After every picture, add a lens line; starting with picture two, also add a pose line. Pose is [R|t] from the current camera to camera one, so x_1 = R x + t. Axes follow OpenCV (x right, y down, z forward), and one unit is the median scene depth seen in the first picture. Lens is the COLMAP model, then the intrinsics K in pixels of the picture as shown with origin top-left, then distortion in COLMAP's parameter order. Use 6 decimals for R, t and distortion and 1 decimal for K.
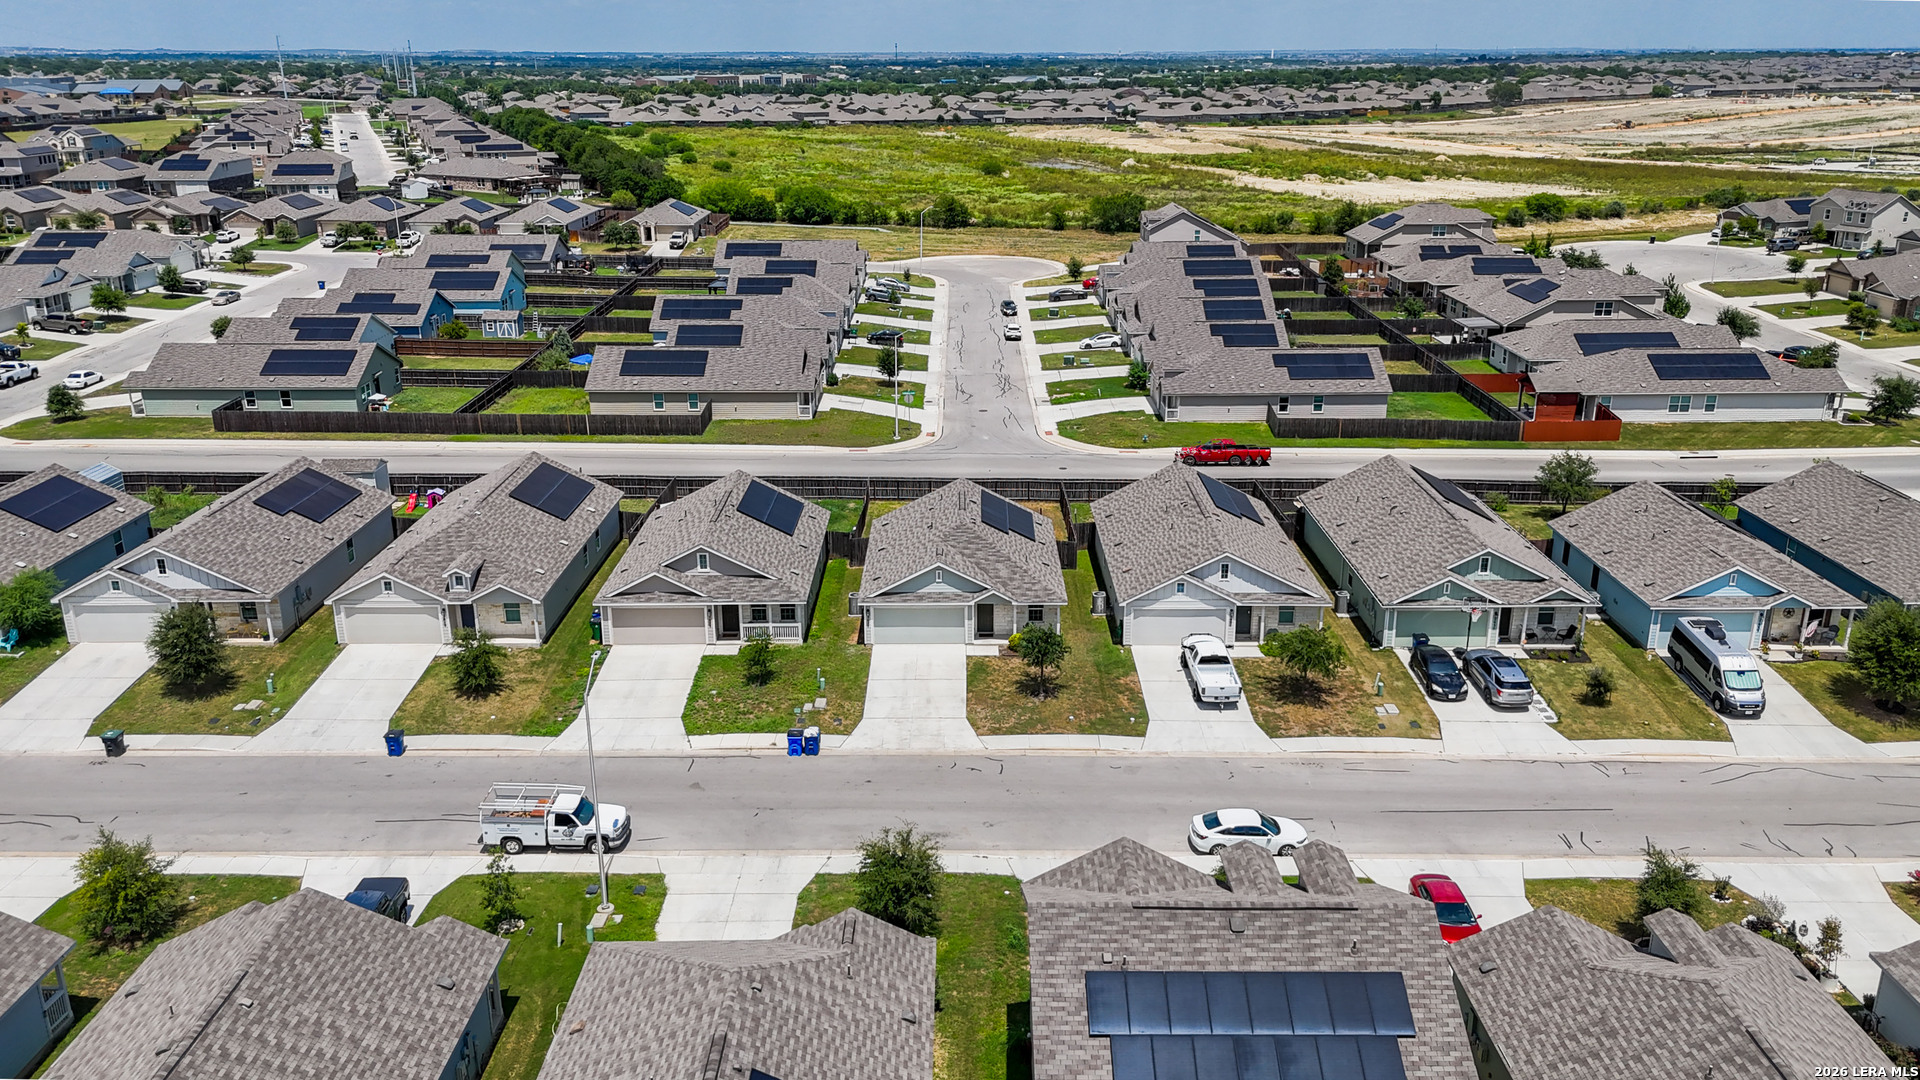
lens RADIAL K [[1451.8, 0, 954.9], [0, 1451.8, 535.6], [0, 0, 1]] dist [0.080474, -0.108870]
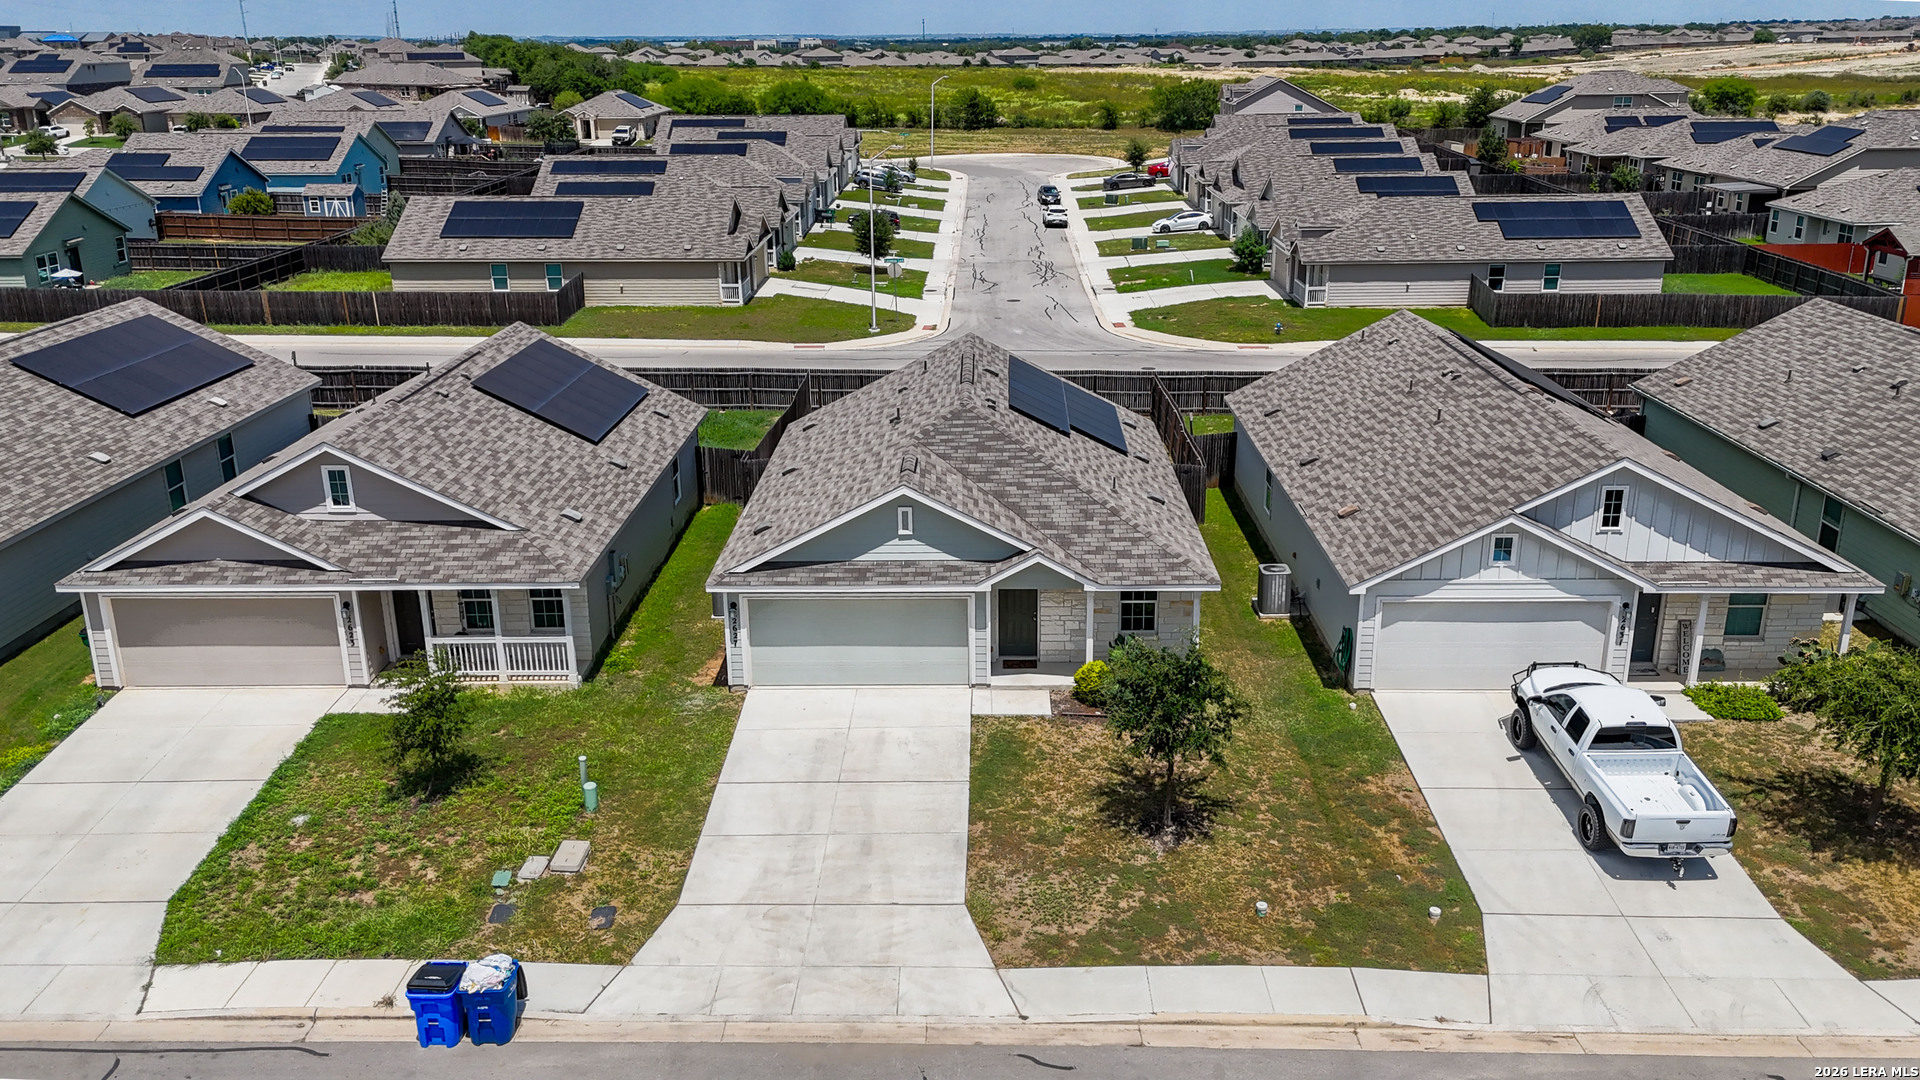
lens RADIAL K [[1451.8, 0, 954.9], [0, 1451.8, 535.6], [0, 0, 1]] dist [0.080474, -0.108870]
pose [[0.999769, -0.000738, -0.021496, 0.007503], [0.000734, 1.000000, -0.000184, 0.020105], [0.021496, 0.000168, 0.999769, 0.369733]]
